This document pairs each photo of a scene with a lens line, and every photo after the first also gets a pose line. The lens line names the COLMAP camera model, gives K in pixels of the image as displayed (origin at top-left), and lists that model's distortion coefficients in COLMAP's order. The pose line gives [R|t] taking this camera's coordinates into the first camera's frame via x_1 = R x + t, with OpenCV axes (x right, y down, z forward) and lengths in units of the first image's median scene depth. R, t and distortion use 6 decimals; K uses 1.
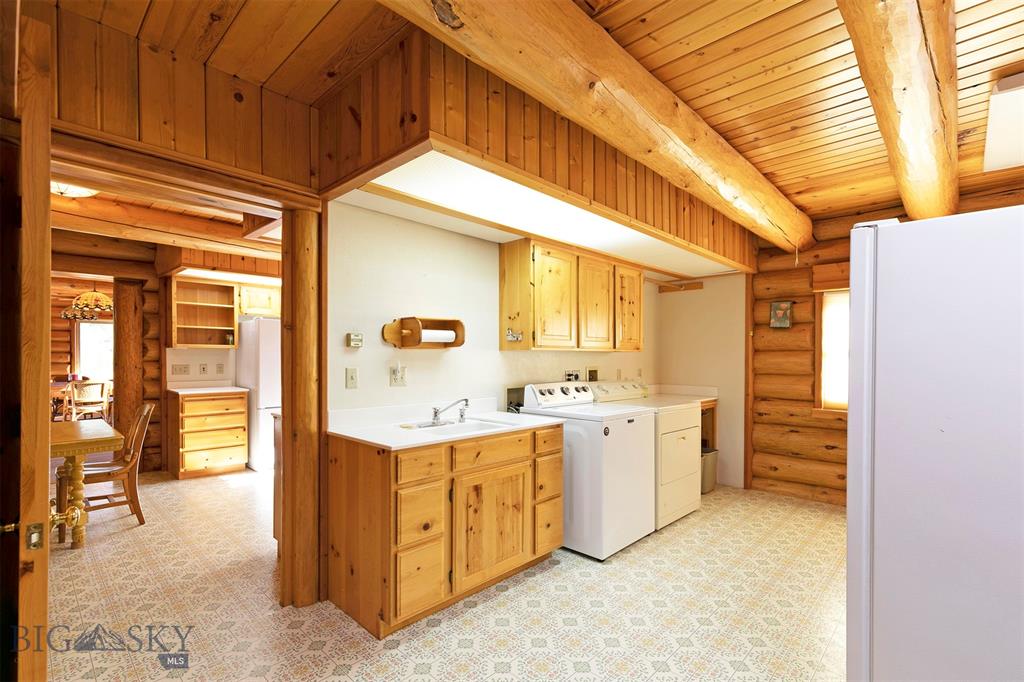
lens RADIAL K [[464.8, 0, 526.4], [0, 464.8, 361.7], [0, 0, 1]] dist [0.002491, 0.000547]
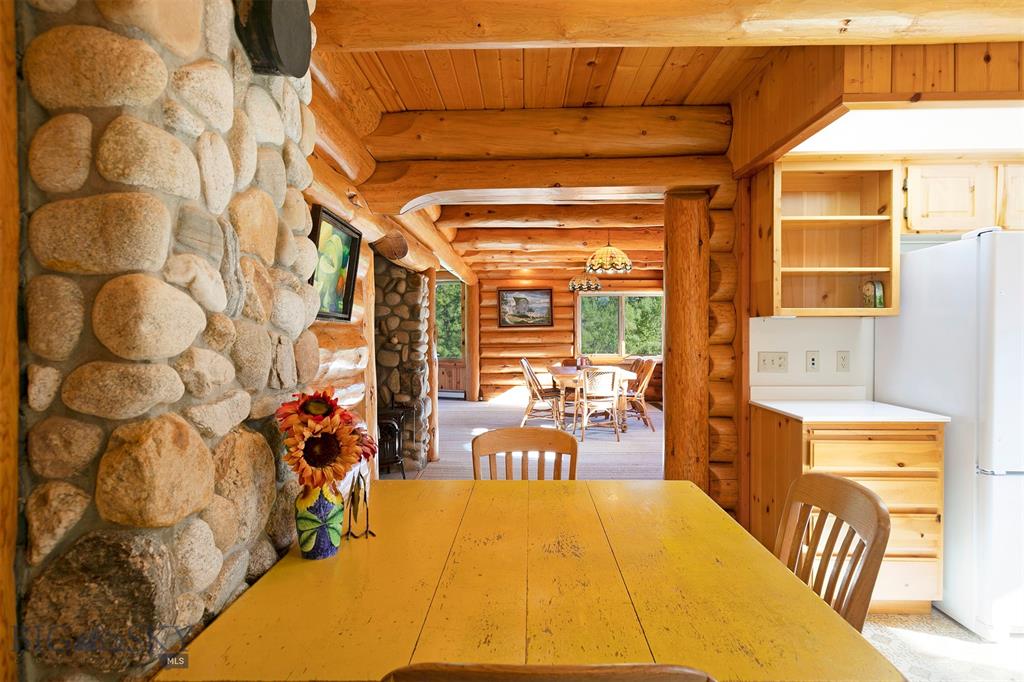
lens RADIAL K [[579.7, 0, 511.0], [0, 579.7, 341.2], [0, 0, 1]] dist [0.001218, 0.000114]
pose [[0.654847, 0.001968, -0.755759, -0.473451], [-0.001106, 0.999998, 0.001646, -0.005289], [0.755761, -0.000242, 0.654848, 0.403503]]
